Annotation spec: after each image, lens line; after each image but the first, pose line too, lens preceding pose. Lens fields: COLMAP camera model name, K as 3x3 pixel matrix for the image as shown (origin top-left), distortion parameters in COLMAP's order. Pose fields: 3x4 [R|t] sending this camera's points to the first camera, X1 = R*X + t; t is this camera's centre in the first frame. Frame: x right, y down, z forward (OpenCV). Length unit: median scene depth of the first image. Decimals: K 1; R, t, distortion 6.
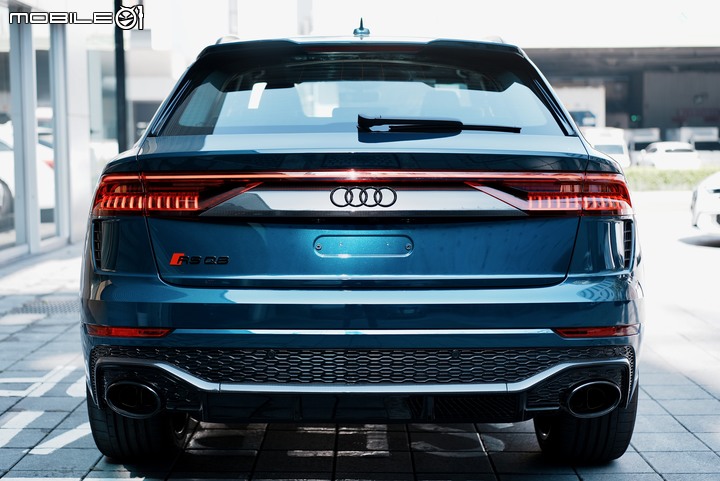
lens RADIAL K [[1149.3, 0, 360.0], [0, 1149.3, 240.5], [0, 0, 1]] dist [0.005027, 0.131578]
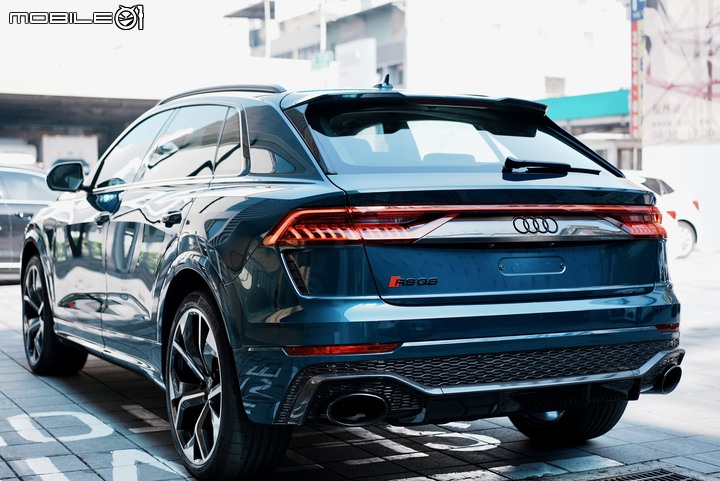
lens RADIAL K [[1091.1, 0, 360.0], [0, 1091.1, 240.5], [0, 0, 1]] dist [0.028186, 0.067138]
pose [[0.880239, -0.013723, 0.474332, -0.676447], [0.031374, 0.999078, -0.029319, 0.006143], [-0.473493, 0.040689, 0.879857, 0.066340]]
